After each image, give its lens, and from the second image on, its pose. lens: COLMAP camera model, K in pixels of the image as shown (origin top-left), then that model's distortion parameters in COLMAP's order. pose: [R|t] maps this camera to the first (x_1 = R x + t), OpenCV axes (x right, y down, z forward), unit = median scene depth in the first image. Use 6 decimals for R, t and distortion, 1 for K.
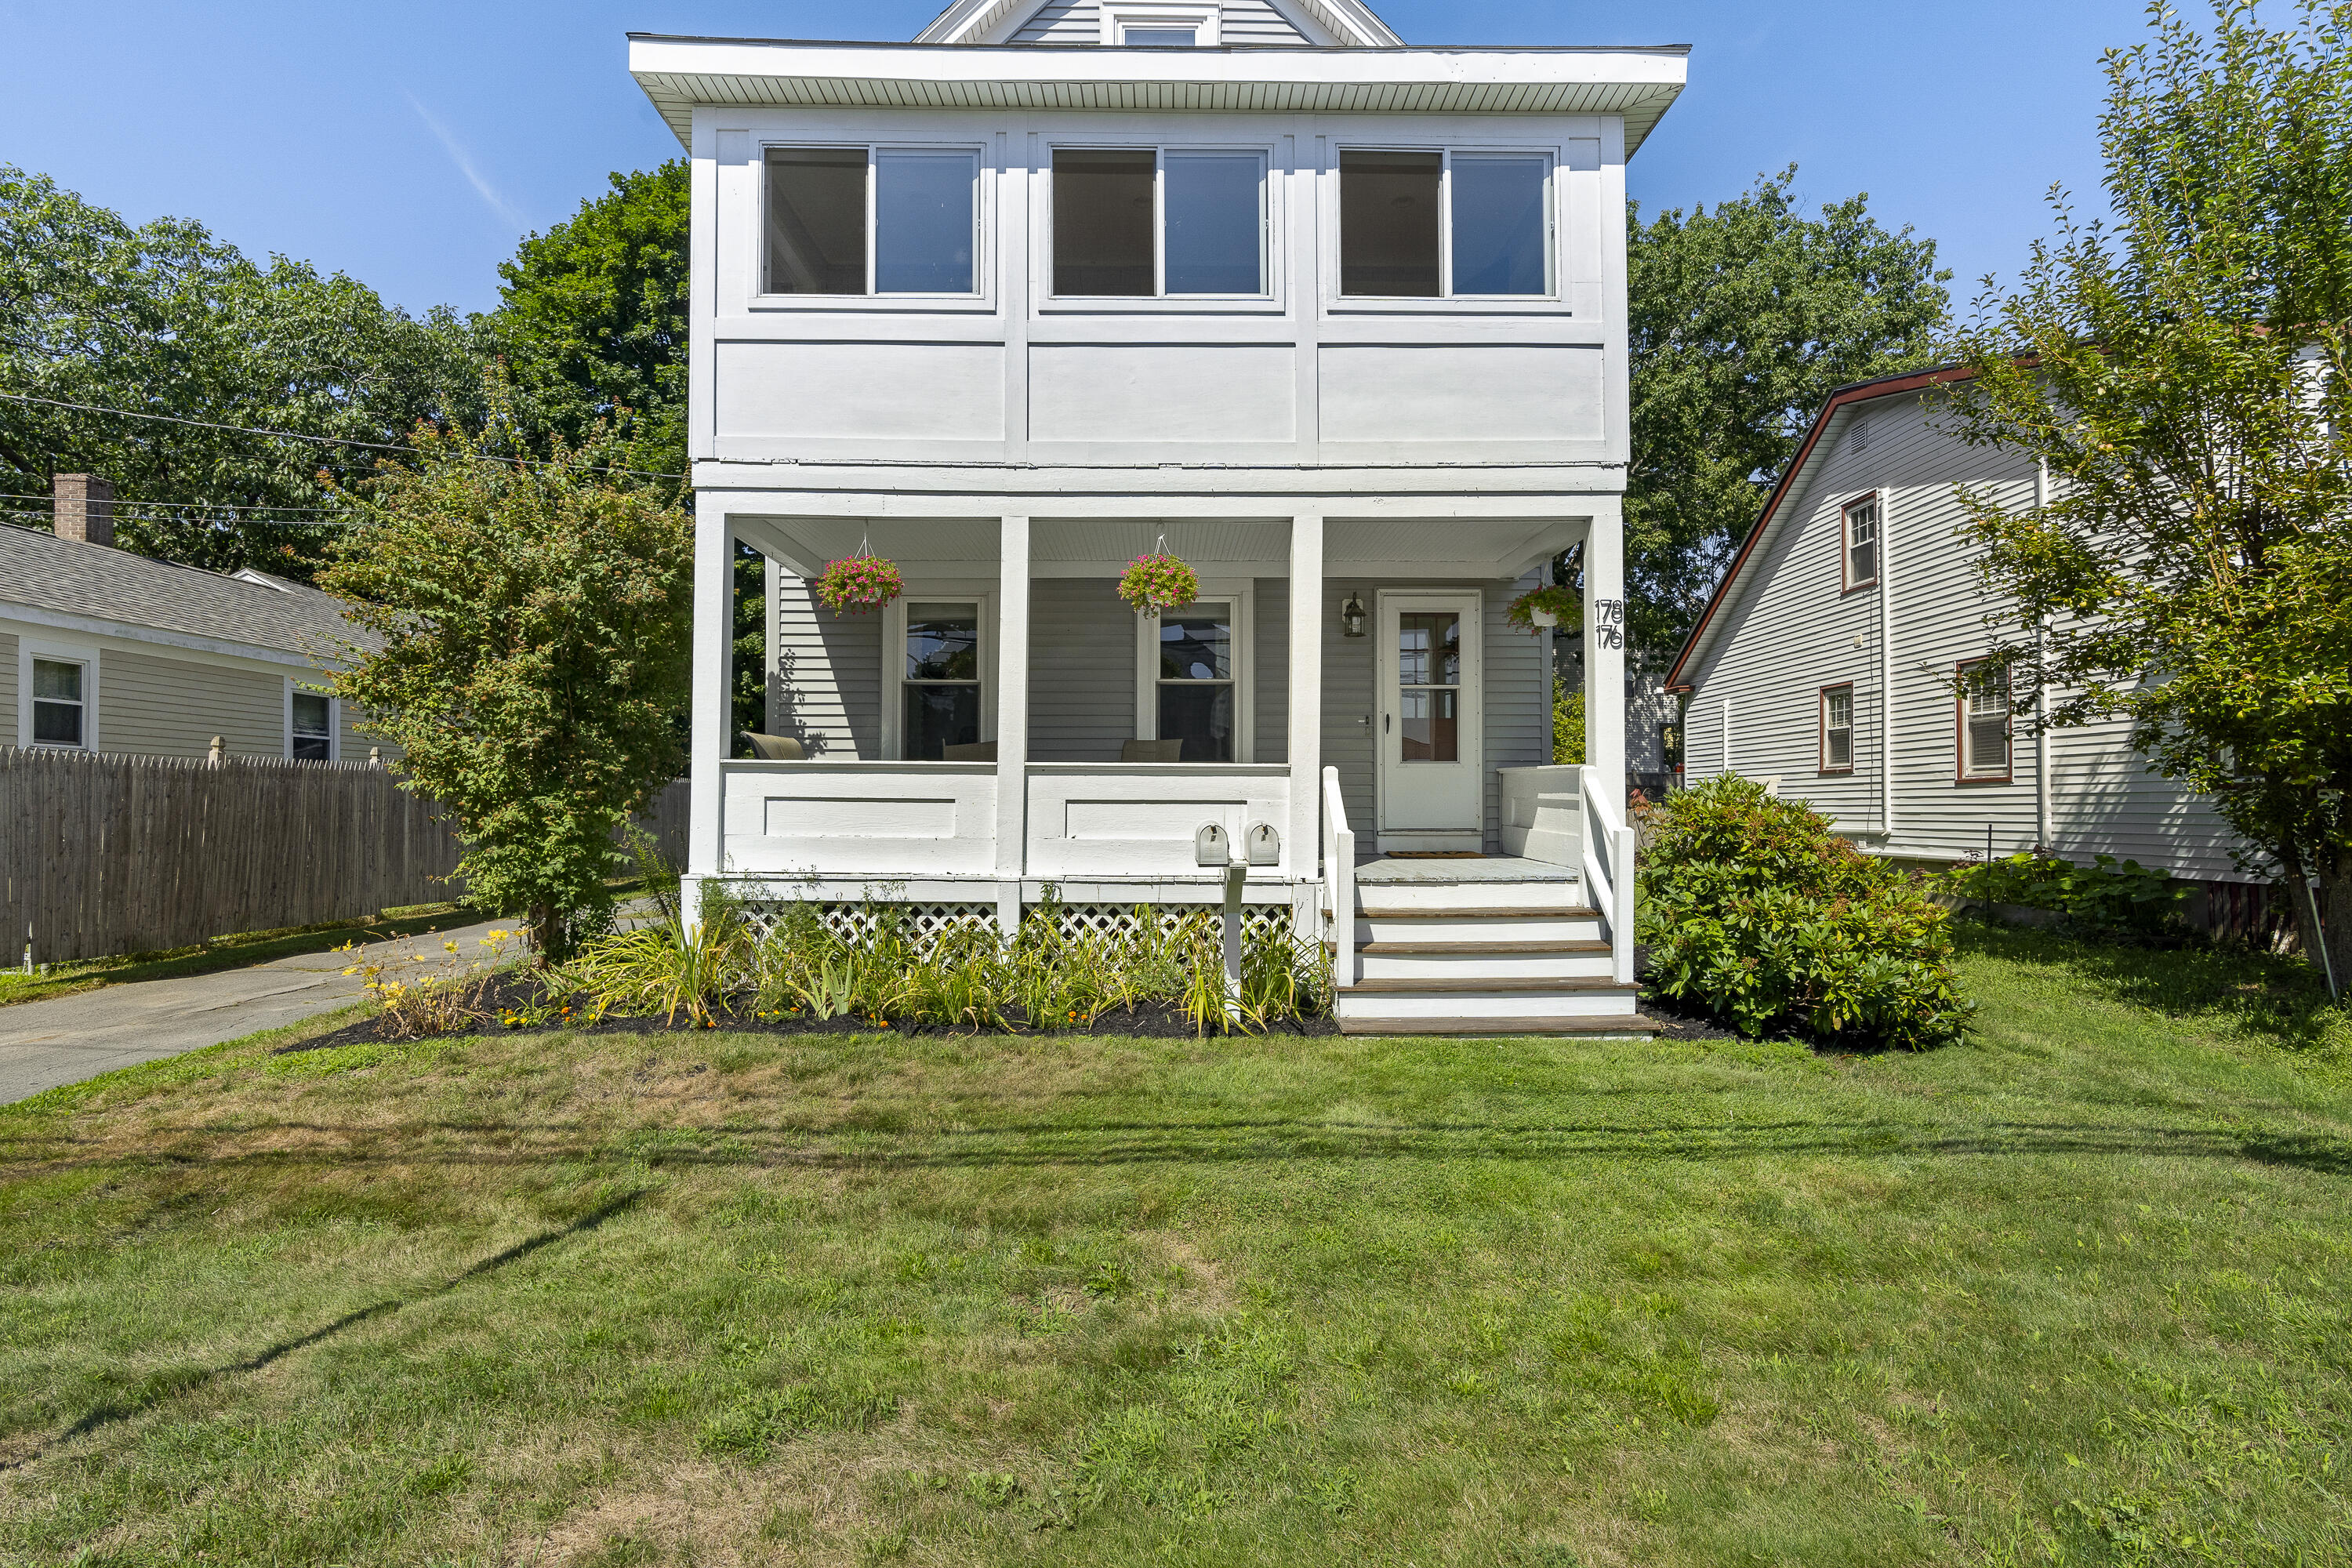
lens RADIAL K [[1138.7, 0, 1176.0], [0, 1138.7, 784.0], [0, 0, 1]] dist [-0.003817, -0.000930]
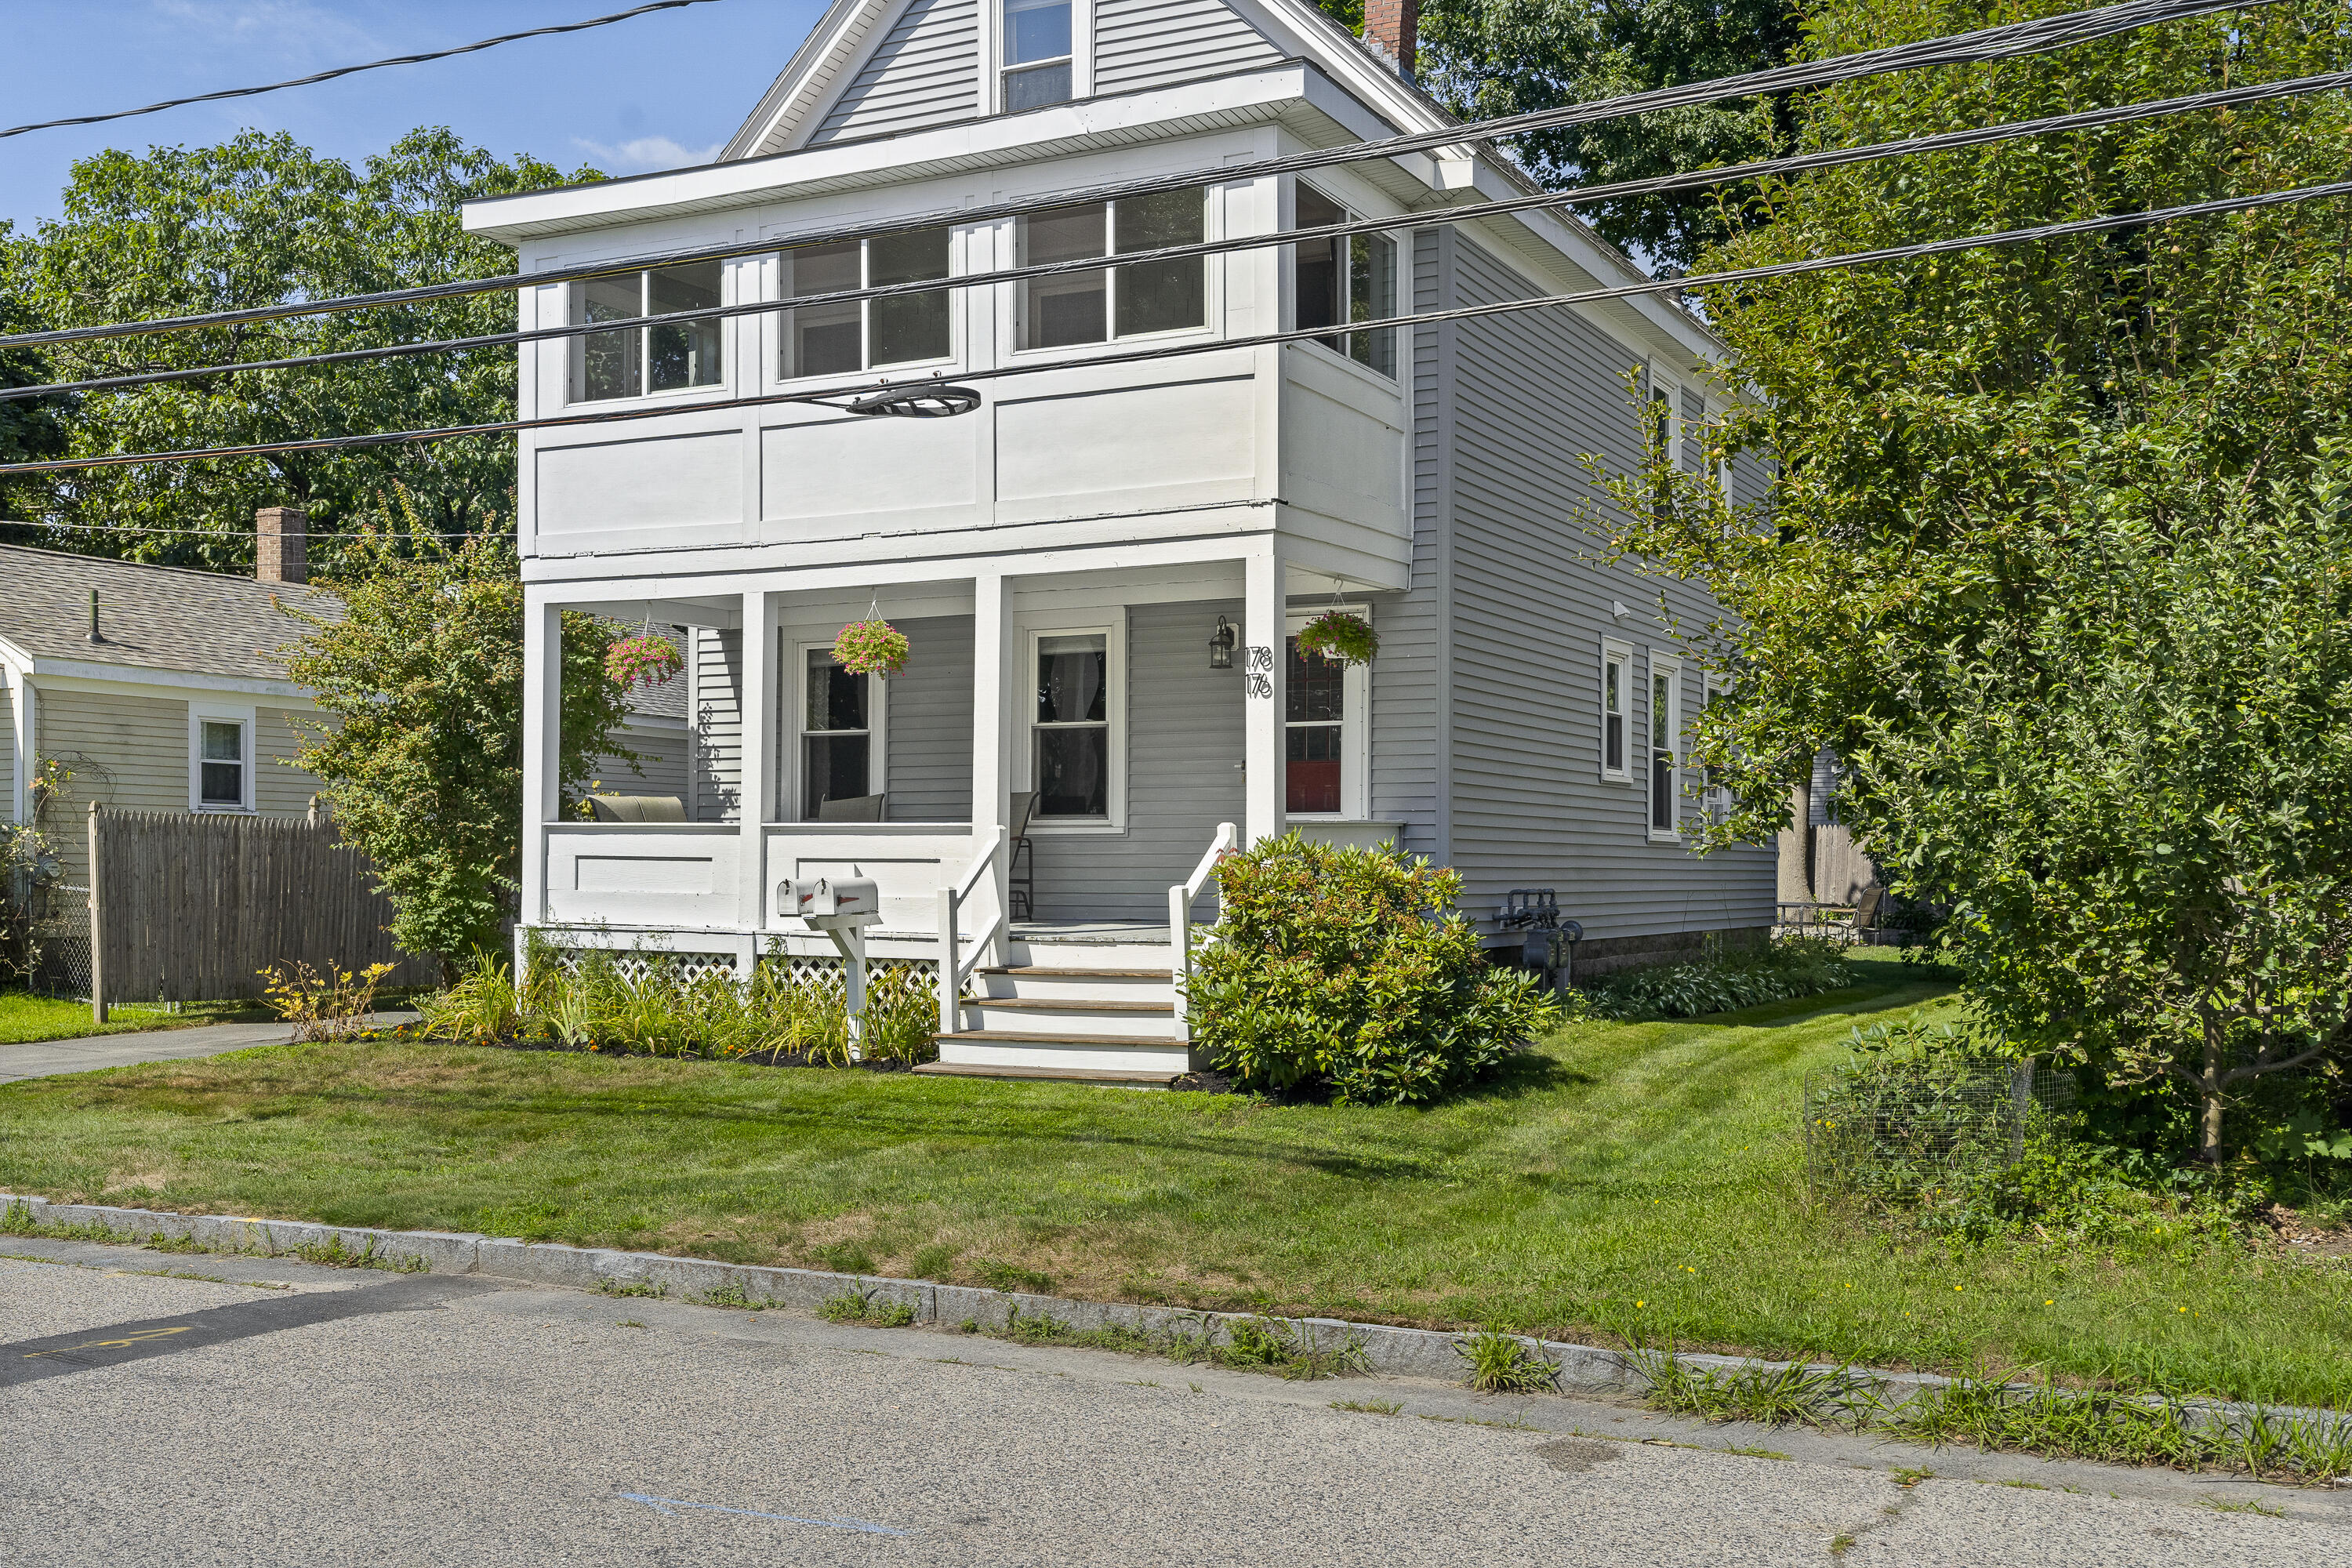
lens RADIAL K [[2366.0, 0, 1173.8], [0, 2366.0, 860.3], [0, 0, 1]] dist [0.018316, -0.001359]
pose [[0.880565, 0.001232, -0.473923, 1.252640], [0.005388, 0.999906, 0.012609, -0.009950], [0.473894, -0.013657, 0.880476, -0.765346]]
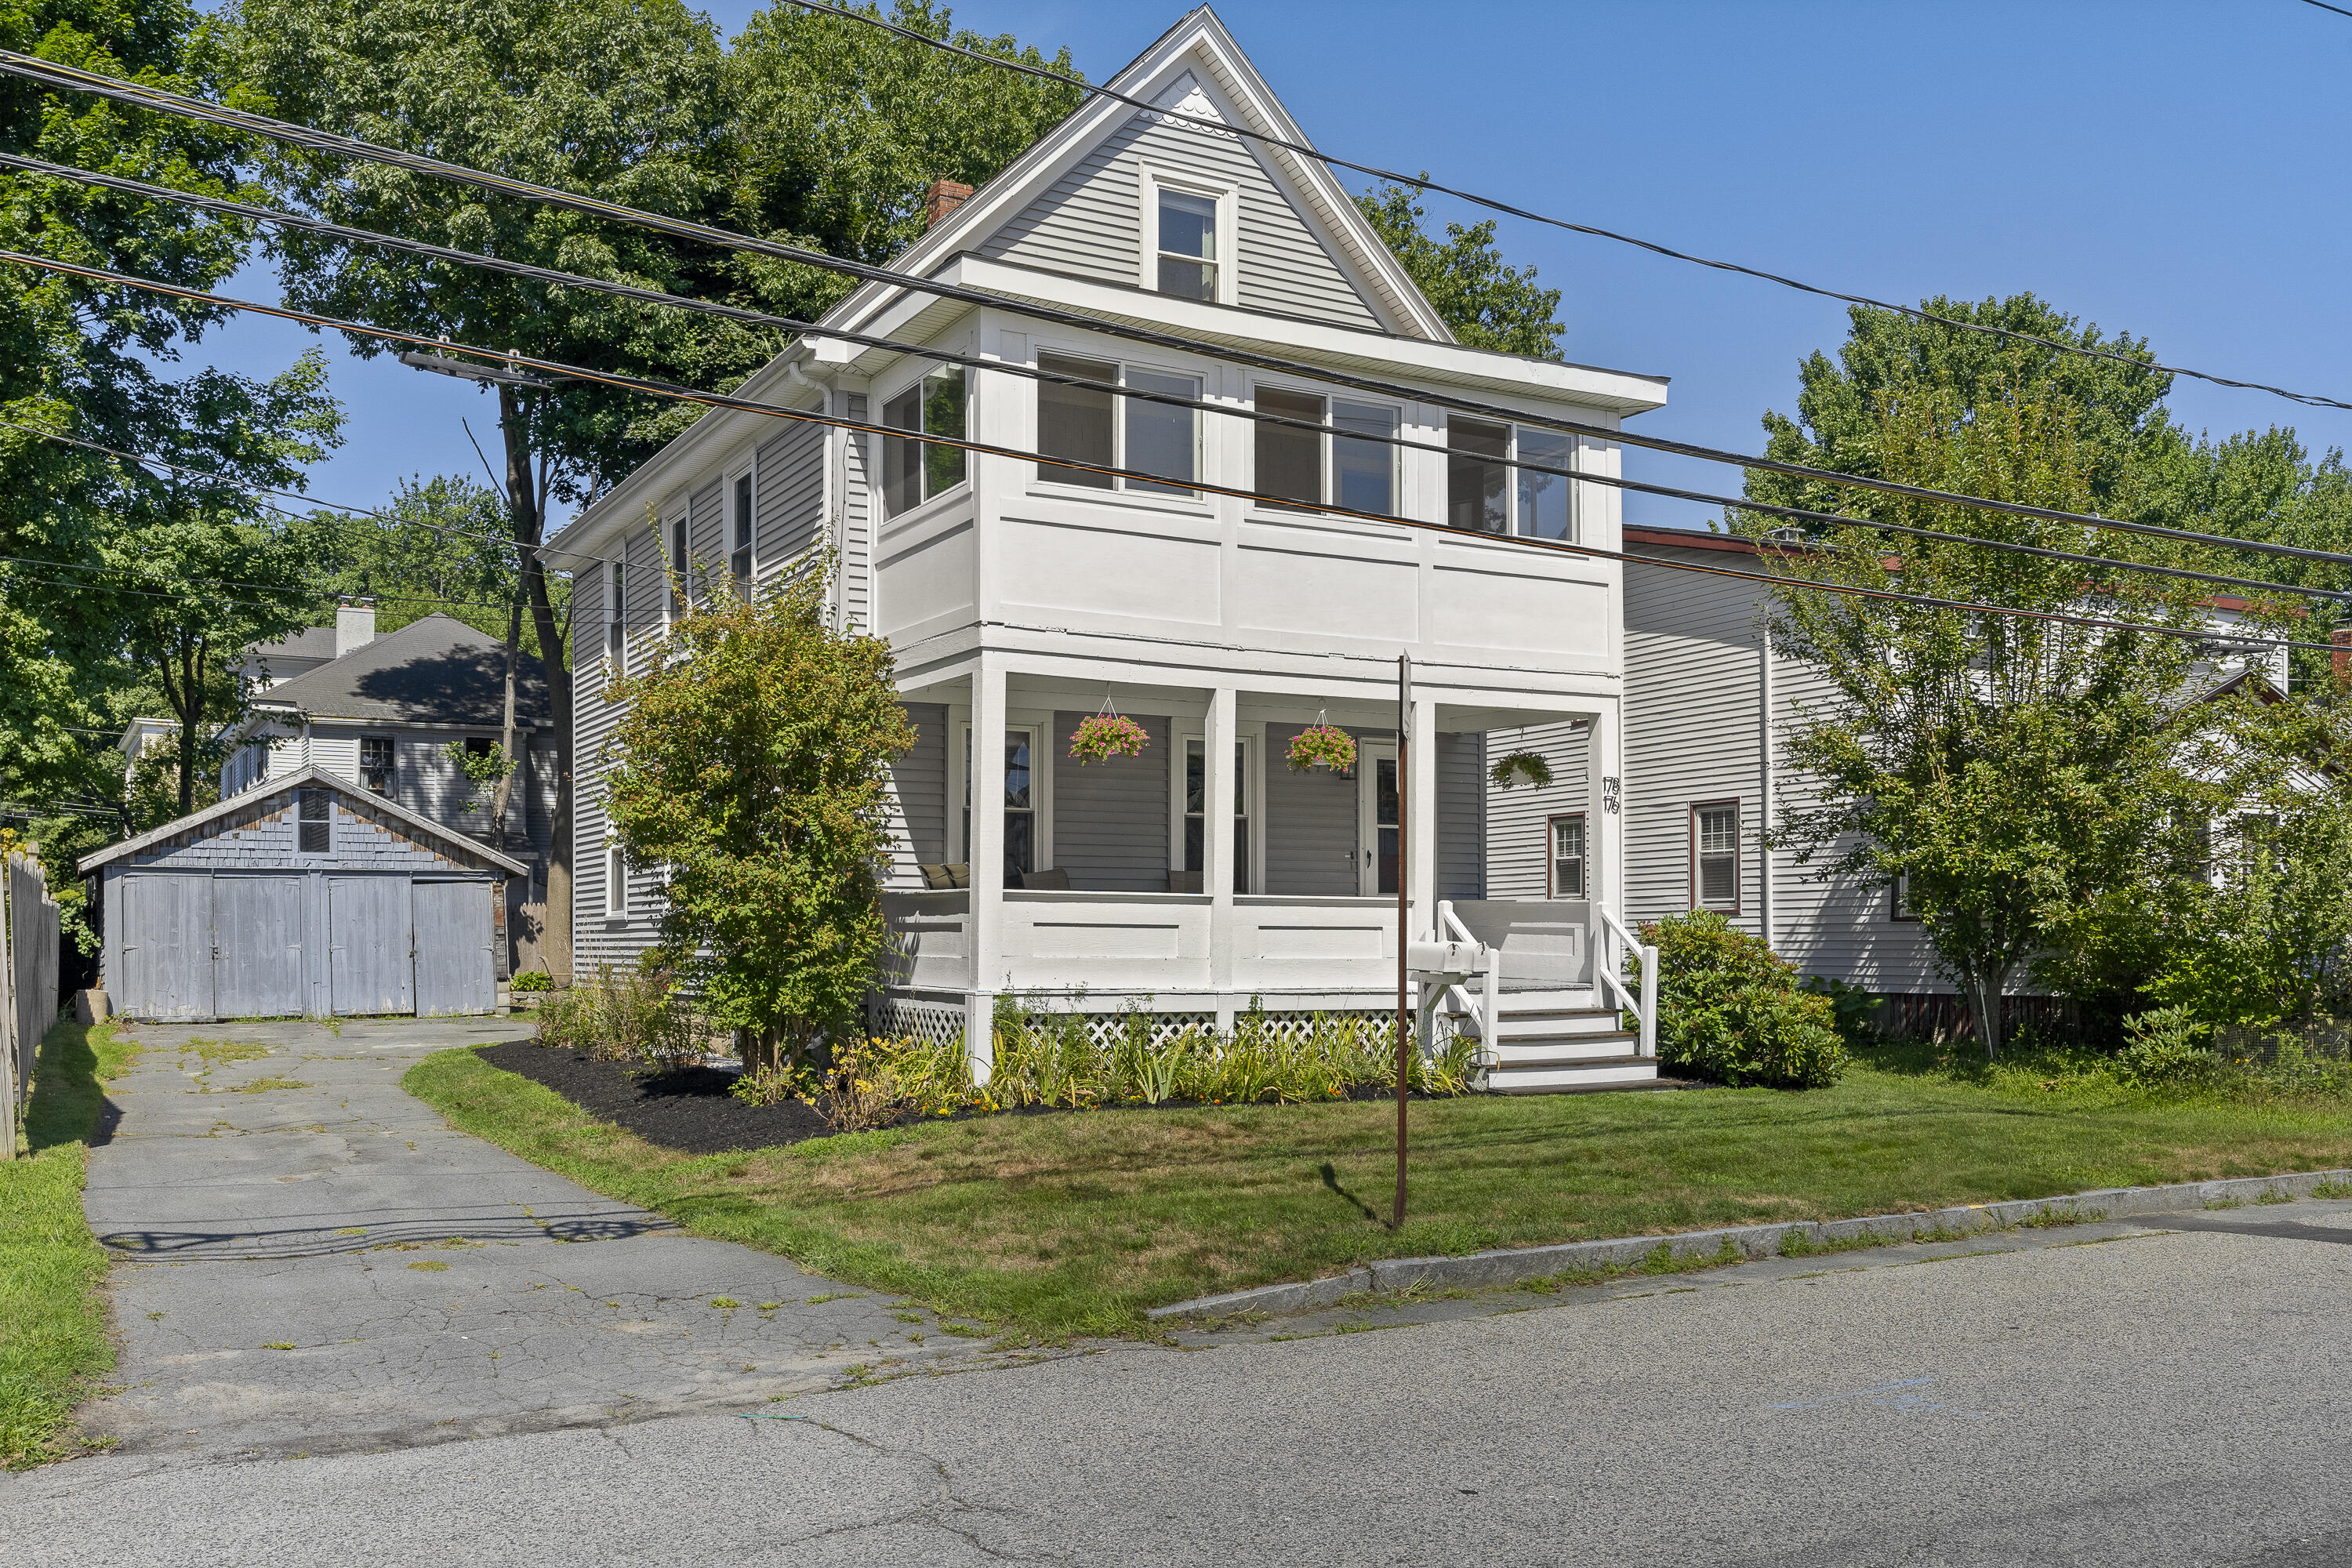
lens RADIAL K [[2005.2, 0, 1172.3], [0, 2005.2, 908.6], [0, 0, 1]] dist [0.003267, 0.005519]
pose [[0.882133, 0.007205, 0.470945, -1.181229], [-0.008218, 0.999966, 0.000096, -0.004340], [-0.470928, -0.003955, 0.882163, -0.832497]]
